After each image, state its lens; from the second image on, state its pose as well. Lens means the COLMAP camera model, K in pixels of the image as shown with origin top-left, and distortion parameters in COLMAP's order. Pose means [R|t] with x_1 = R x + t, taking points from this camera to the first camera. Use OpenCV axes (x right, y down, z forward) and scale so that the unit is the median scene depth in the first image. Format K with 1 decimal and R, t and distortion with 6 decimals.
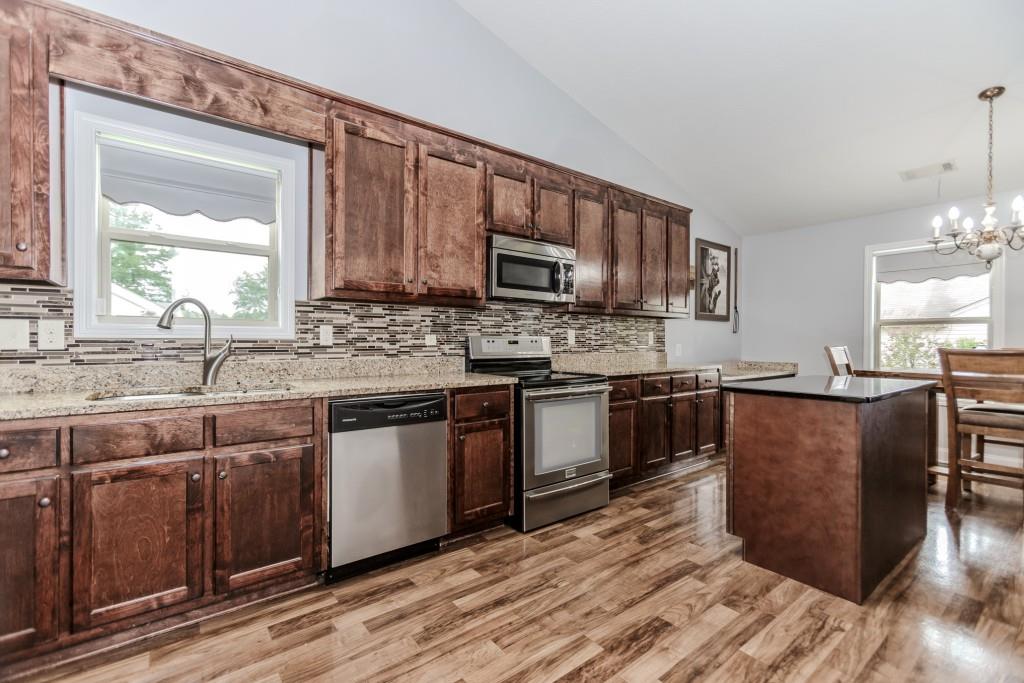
lens RADIAL K [[458.6, 0, 506.4], [0, 458.6, 342.5], [0, 0, 1]] dist [0.002210, 0.000803]
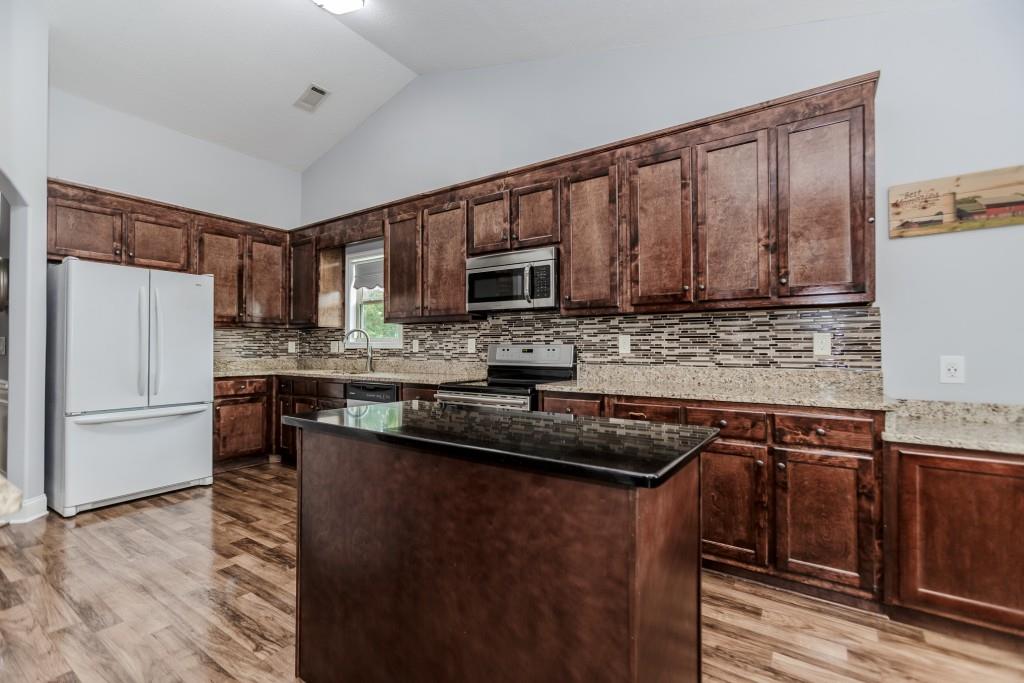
lens RADIAL K [[447.7, 0, 529.0], [0, 447.7, 341.2], [0, 0, 1]] dist [-0.002501, -0.000395]
pose [[0.331777, -0.017749, -0.943191, 0.949121], [-0.002552, 0.999802, -0.019712, -0.002029], [0.943354, 0.008947, 0.331666, 0.666798]]
